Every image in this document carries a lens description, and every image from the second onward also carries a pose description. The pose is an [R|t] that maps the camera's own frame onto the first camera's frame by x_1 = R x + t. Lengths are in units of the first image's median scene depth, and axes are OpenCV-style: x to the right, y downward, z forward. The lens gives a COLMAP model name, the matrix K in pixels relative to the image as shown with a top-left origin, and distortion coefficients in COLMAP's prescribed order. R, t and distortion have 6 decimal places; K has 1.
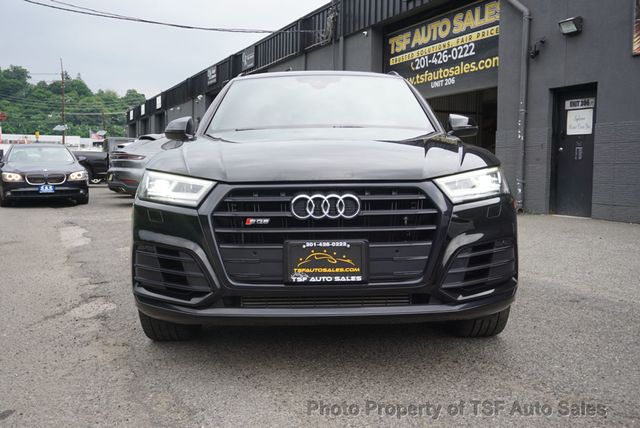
lens RADIAL K [[662.7, 0, 298.8], [0, 662.7, 214.0], [0, 0, 1]] dist [0.000162, 0.001966]
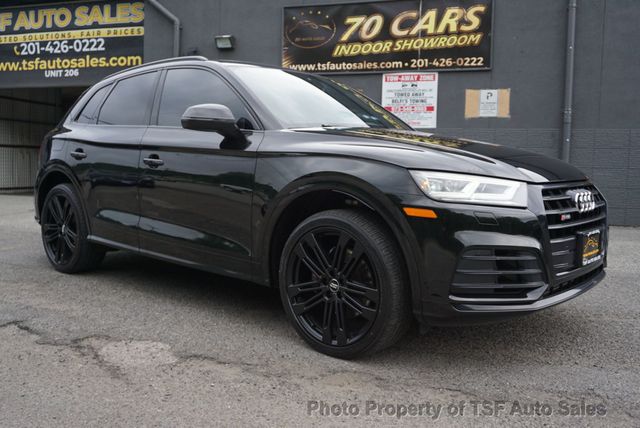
lens RADIAL K [[598.4, 0, 320.0], [0, 598.4, 214.0], [0, 0, 1]] dist [-0.010090, 0.004196]
pose [[0.633019, -0.054154, 0.772240, -0.247820], [0.036606, 0.998528, 0.040016, -0.011286], [-0.773270, 0.002938, 0.634070, 0.149926]]
